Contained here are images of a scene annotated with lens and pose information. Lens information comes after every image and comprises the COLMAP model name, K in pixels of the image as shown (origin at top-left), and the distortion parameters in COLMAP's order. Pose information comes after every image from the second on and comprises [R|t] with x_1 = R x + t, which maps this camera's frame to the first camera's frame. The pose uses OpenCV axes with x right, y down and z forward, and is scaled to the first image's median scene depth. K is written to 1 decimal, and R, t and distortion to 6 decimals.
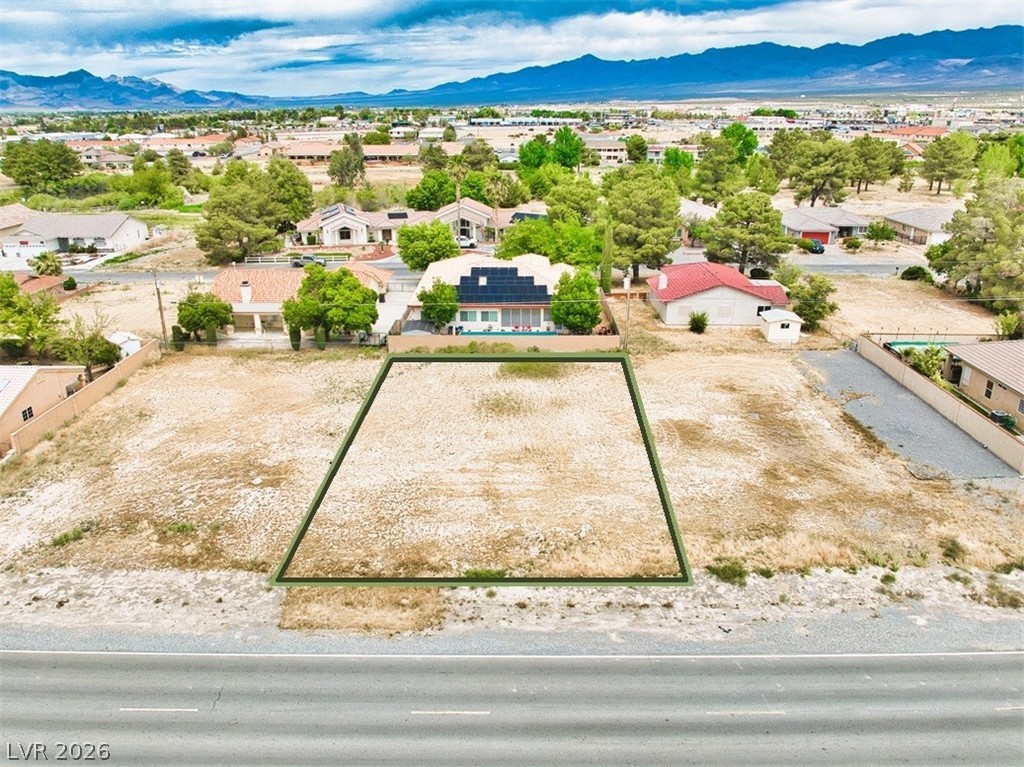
lens RADIAL K [[756.6, 0, 506.4], [0, 756.6, 394.5], [0, 0, 1]] dist [-0.024665, -0.021282]
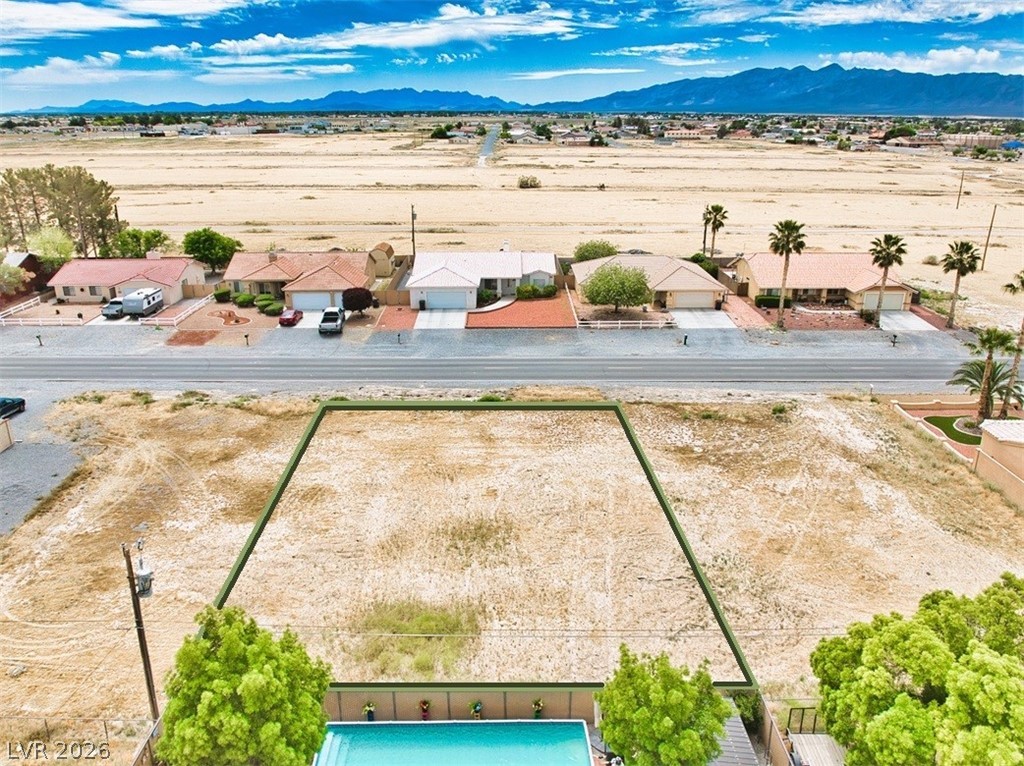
lens RADIAL K [[753.9, 0, 505.1], [0, 753.9, 386.9], [0, 0, 1]] dist [-0.031181, -0.008030]
pose [[-0.999792, 0.007754, -0.018859, -0.016950], [-0.006595, 0.752211, 0.658889, -0.464072], [0.019295, 0.658876, -0.752004, 1.198285]]
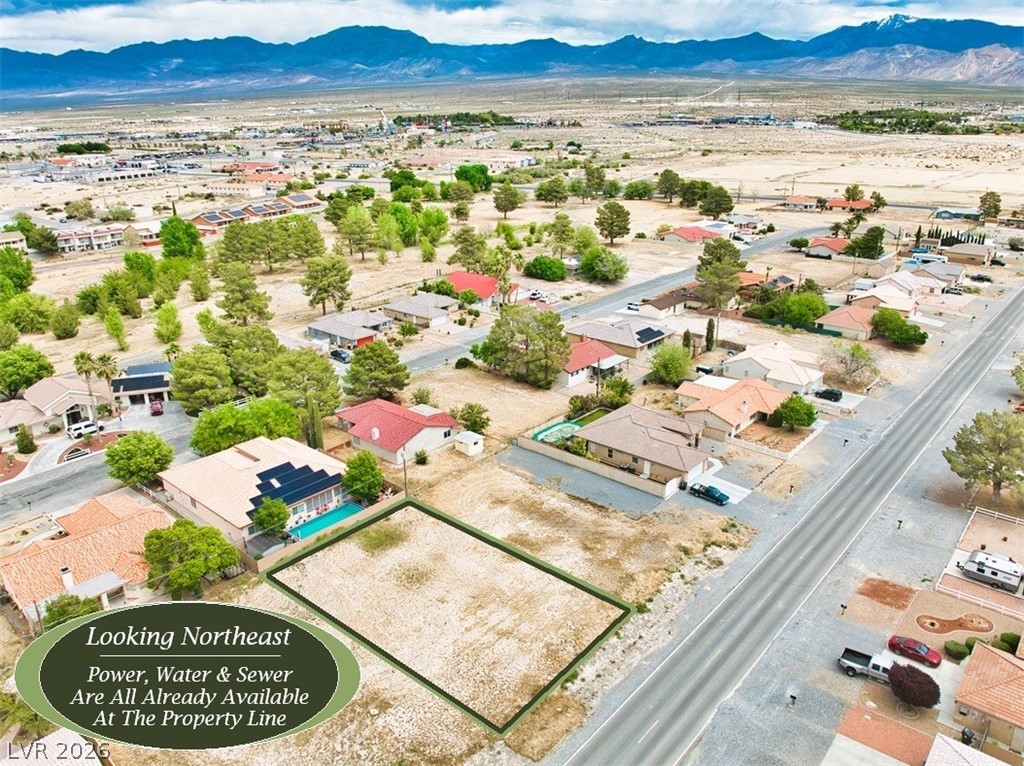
lens RADIAL K [[756.6, 0, 506.4], [0, 756.6, 394.0], [0, 0, 1]] dist [-0.024665, -0.021282]
pose [[0.653894, -0.272323, 0.705878, -0.666863], [0.278946, 0.954026, 0.109654, -0.349132], [-0.703287, 0.125200, 0.699795, -0.133928]]
